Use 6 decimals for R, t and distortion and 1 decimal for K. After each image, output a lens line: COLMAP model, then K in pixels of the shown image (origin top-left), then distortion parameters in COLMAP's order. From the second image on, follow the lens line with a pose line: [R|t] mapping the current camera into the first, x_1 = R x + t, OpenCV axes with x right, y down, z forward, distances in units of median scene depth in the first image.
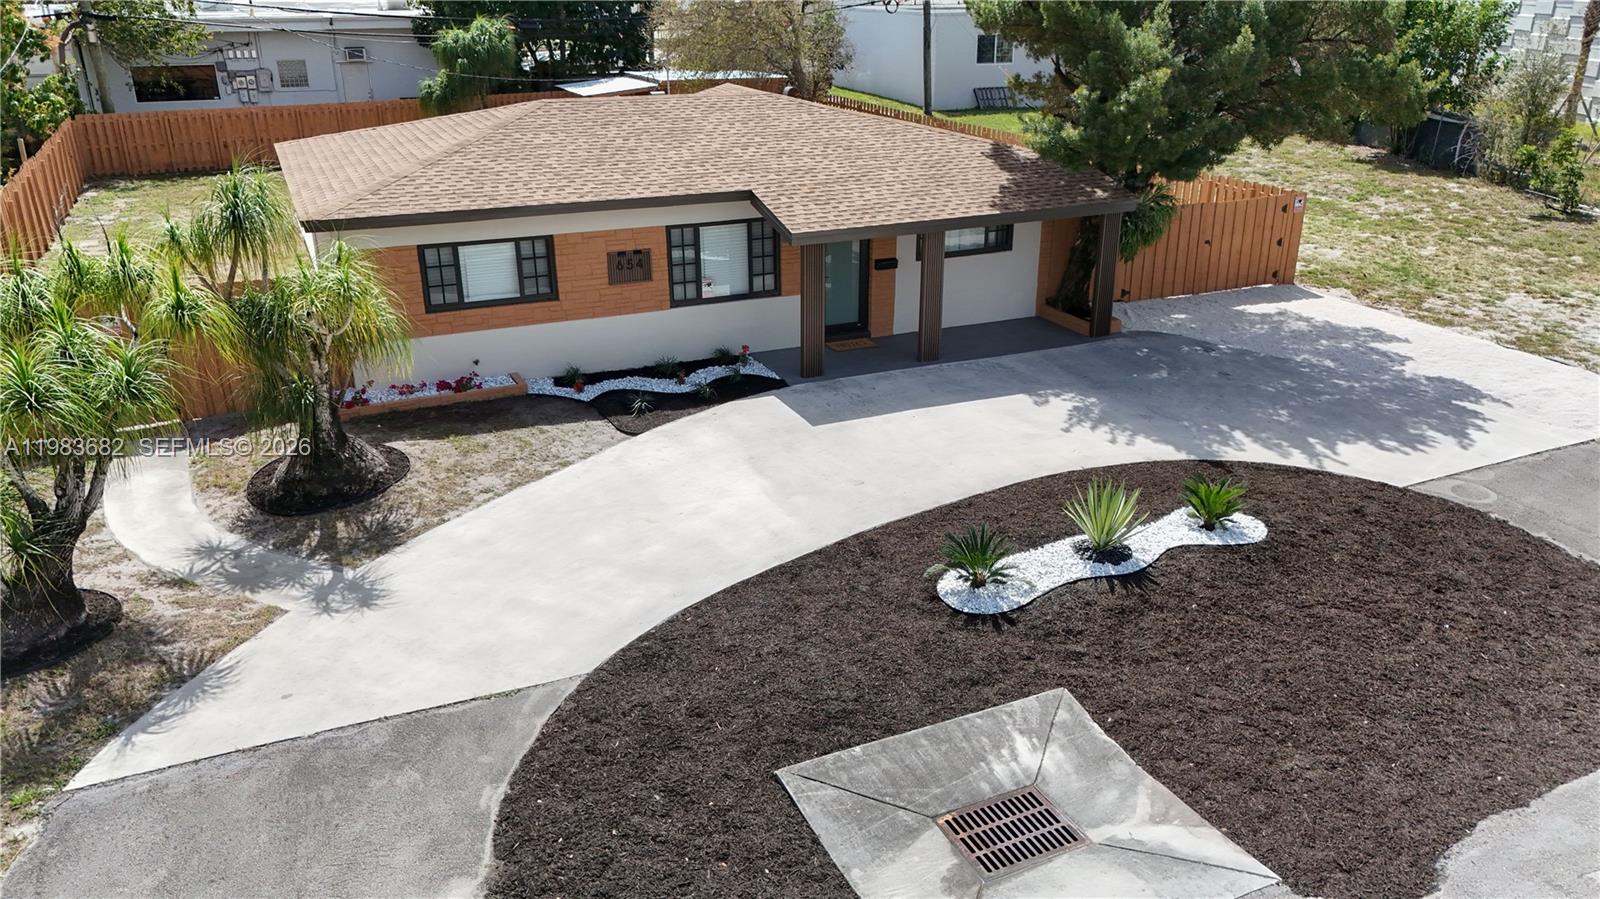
lens RADIAL K [[1179.8, 0, 803.9], [0, 1179.8, 446.4], [0, 0, 1]] dist [0.056431, -0.040345]
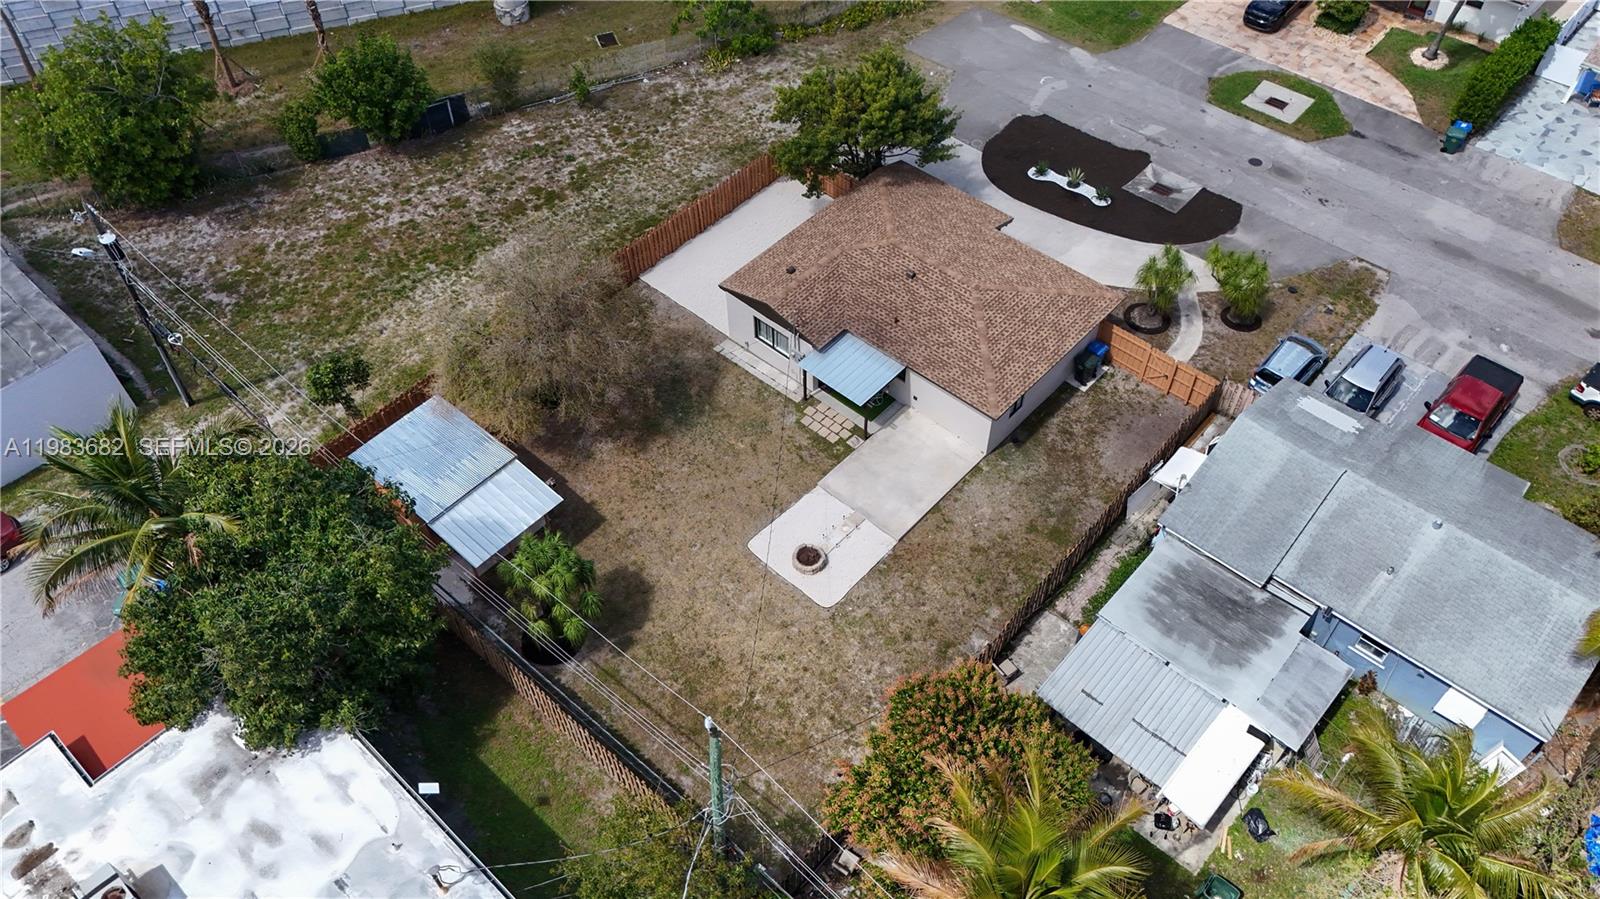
lens RADIAL K [[1179.8, 0, 803.9], [0, 1179.8, 446.4], [0, 0, 1]] dist [0.056431, -0.040345]
pose [[-0.400620, -0.693450, 0.598858, -1.939481], [0.347226, 0.489944, 0.799618, -2.411851], [-0.847902, 0.528282, 0.044503, 1.585635]]
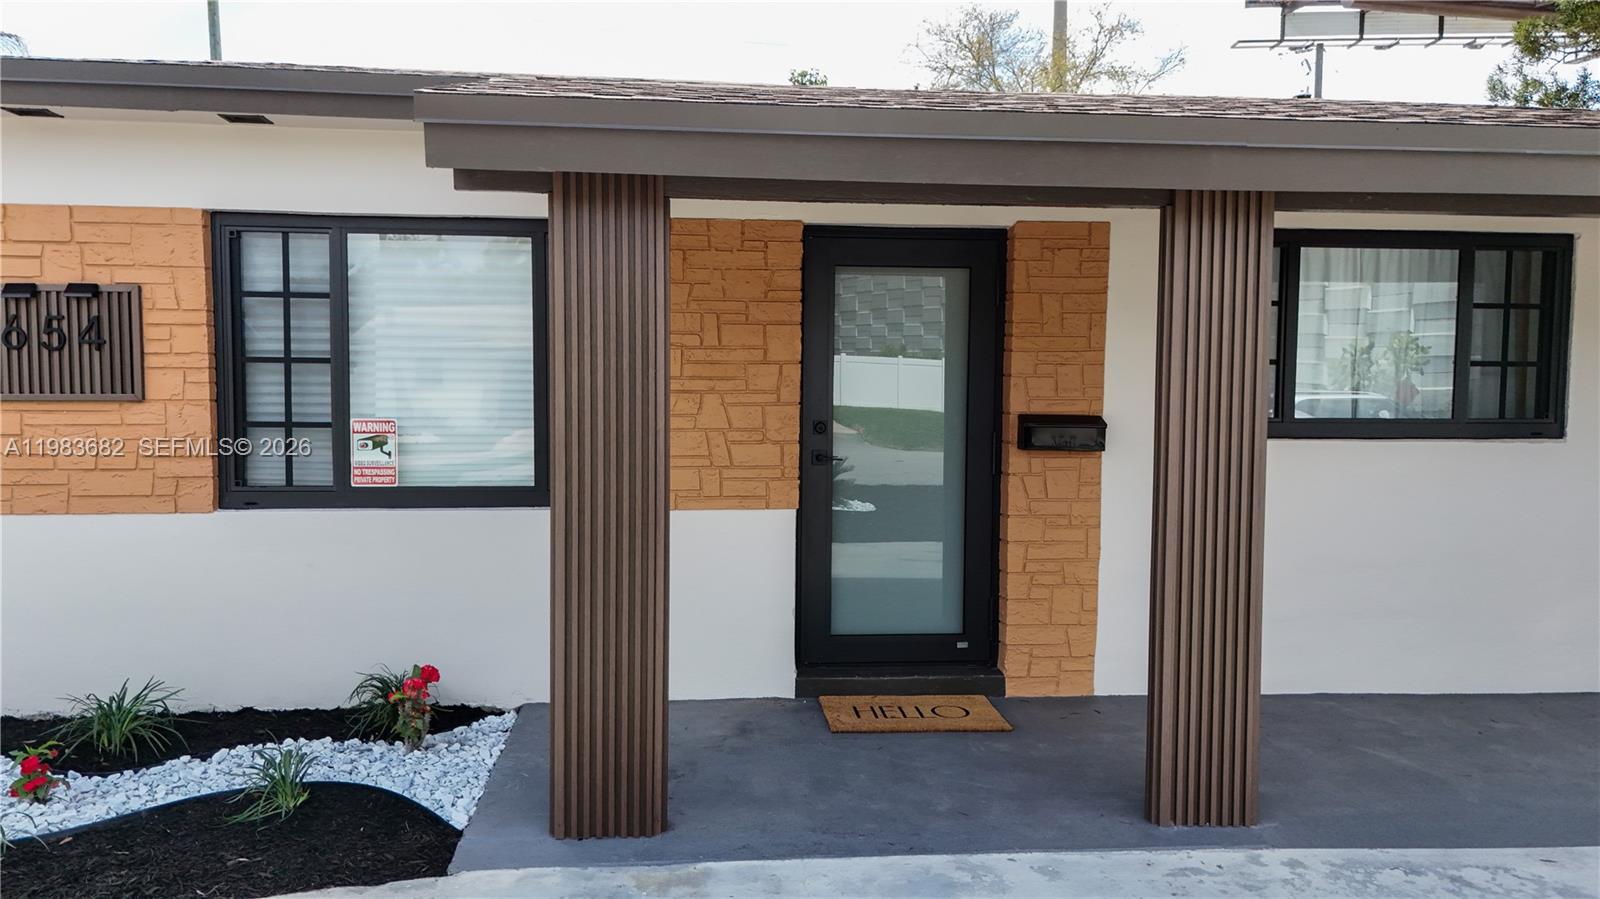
lens RADIAL K [[1179.8, 0, 803.9], [0, 1179.8, 446.4], [0, 0, 1]] dist [0.056431, -0.040345]
pose [[0.949058, 0.032079, -0.313464, 0.114089], [-0.127269, 0.949075, -0.288200, -0.072589], [0.288256, 0.313412, 0.904810, 0.837963]]
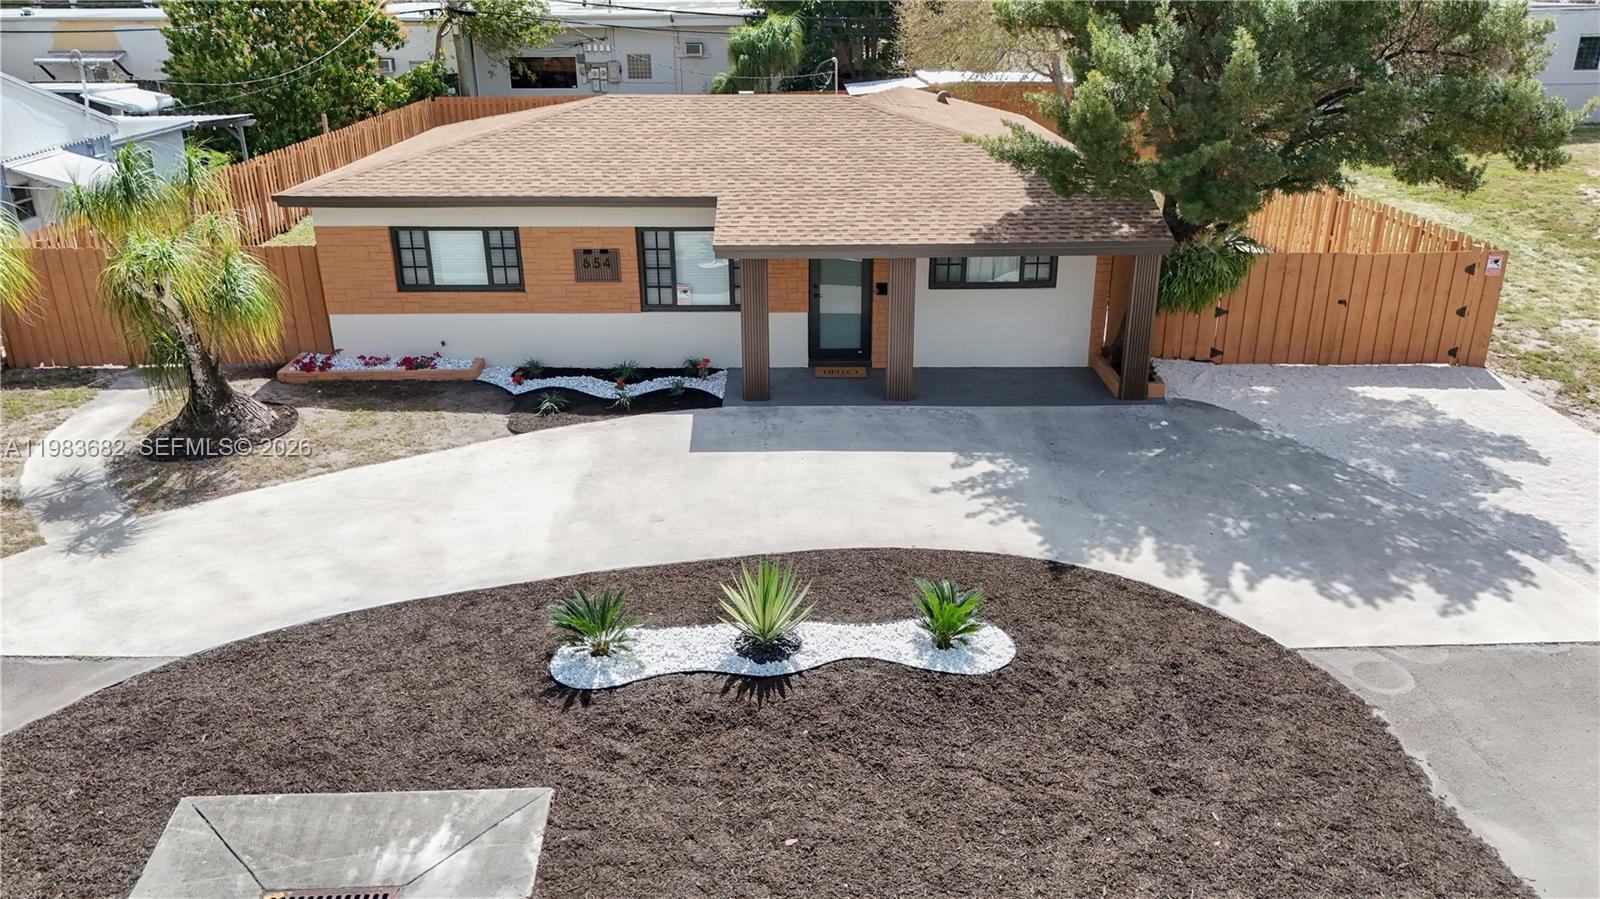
lens RADIAL K [[1179.8, 0, 803.9], [0, 1179.8, 446.4], [0, 0, 1]] dist [0.056431, -0.040345]
pose [[0.914823, 0.147703, -0.375876, 0.421708], [-0.147494, 0.988623, 0.029508, -0.059825], [0.375958, 0.028445, 0.926200, 0.161386]]
